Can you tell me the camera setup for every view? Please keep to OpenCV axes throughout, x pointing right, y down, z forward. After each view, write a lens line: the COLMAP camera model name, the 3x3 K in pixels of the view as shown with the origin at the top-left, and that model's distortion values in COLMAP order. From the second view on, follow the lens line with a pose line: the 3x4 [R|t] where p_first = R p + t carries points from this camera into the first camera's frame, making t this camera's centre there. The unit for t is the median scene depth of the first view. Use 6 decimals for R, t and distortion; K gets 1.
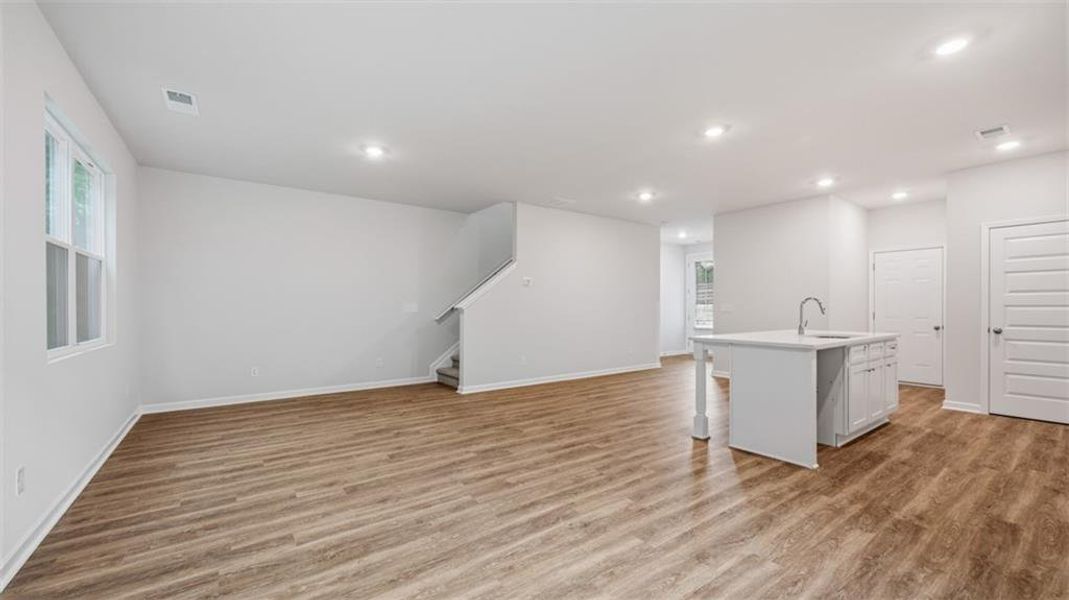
lens RADIAL K [[421.3, 0, 537.7], [0, 421.3, 310.0], [0, 0, 1]] dist [-0.001005, -0.000312]
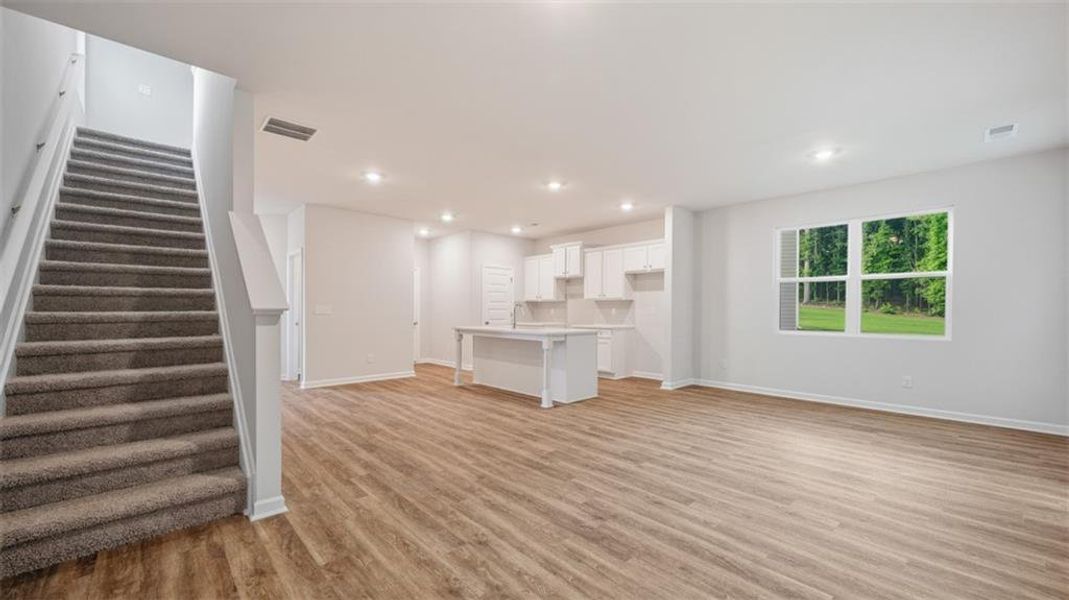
lens RADIAL K [[421.3, 0, 537.7], [0, 421.3, 310.0], [0, 0, 1]] dist [-0.001005, -0.000312]
pose [[-0.114475, 0.001074, 0.993426, -1.060901], [0.003012, 0.999995, -0.000734, -0.006623], [-0.993422, 0.002908, -0.114478, 1.329791]]
